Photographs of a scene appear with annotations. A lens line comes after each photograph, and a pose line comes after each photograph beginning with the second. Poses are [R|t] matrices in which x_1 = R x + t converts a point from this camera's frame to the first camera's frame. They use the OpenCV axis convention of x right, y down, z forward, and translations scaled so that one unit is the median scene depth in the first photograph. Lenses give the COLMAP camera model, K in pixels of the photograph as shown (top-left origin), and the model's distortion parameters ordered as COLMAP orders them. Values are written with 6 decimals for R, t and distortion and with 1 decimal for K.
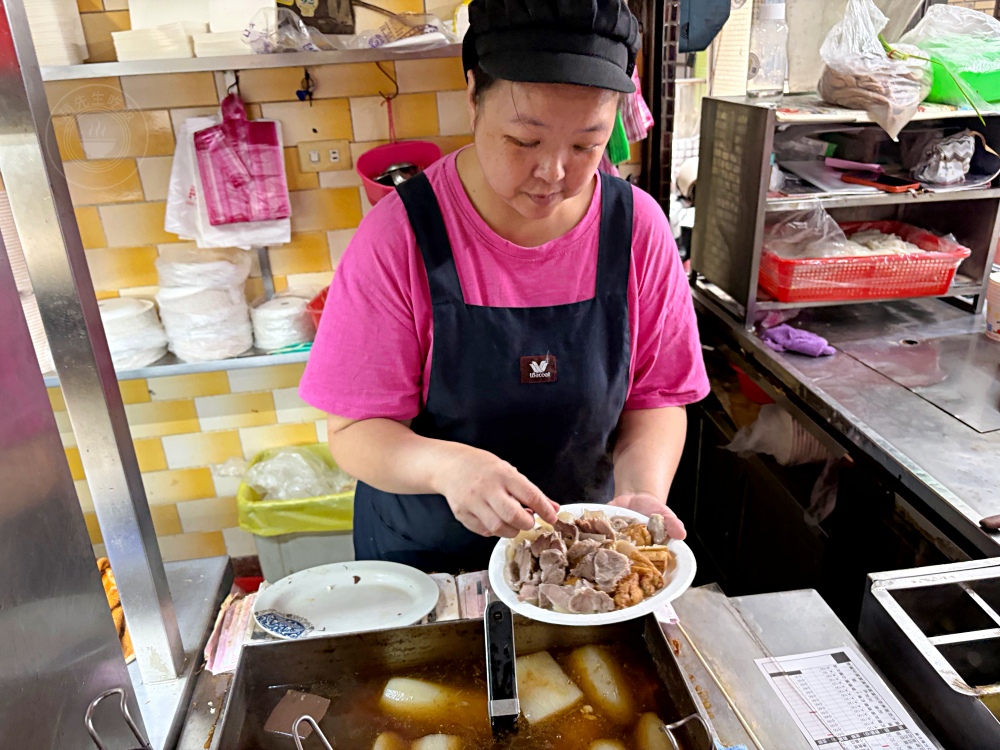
lens RADIAL K [[749.8, 0, 504.2], [0, 749.8, 375.0], [0, 0, 1]] dist [0.045948, -0.059027]
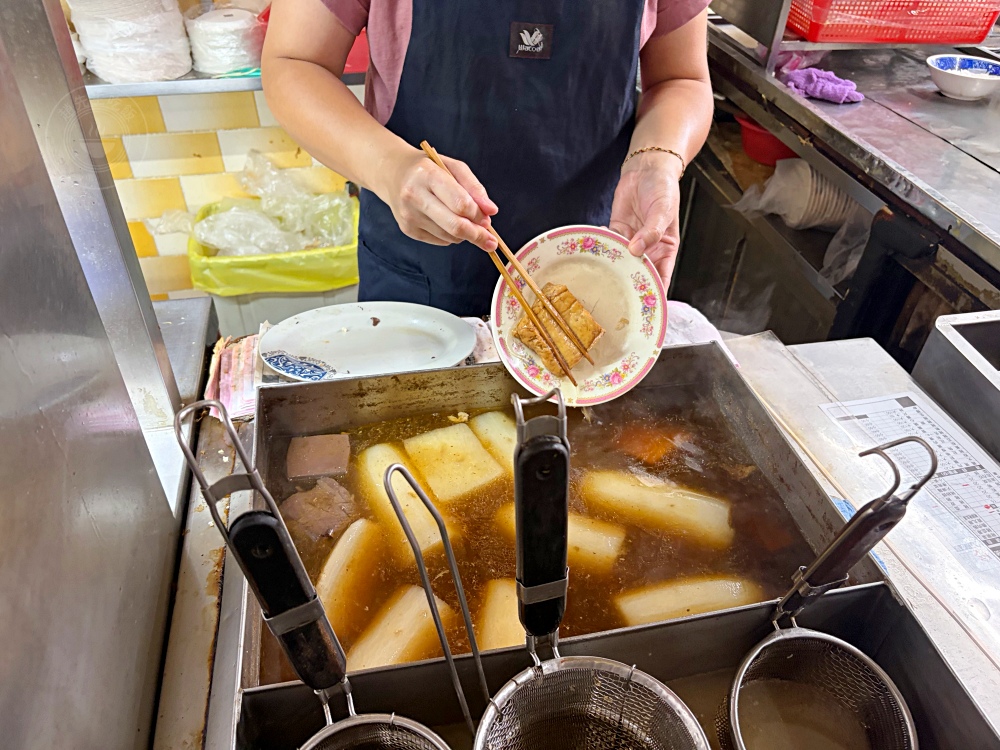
lens RADIAL K [[737.0, 0, 499.3], [0, 737.0, 378.9], [0, 0, 1]] dist [0.005469, -0.001047]
pose [[0.994085, 0.004550, 0.108511, -0.098001], [-0.033918, 0.962154, 0.270387, 0.068626], [-0.103174, -0.272468, 0.956617, 0.107801]]
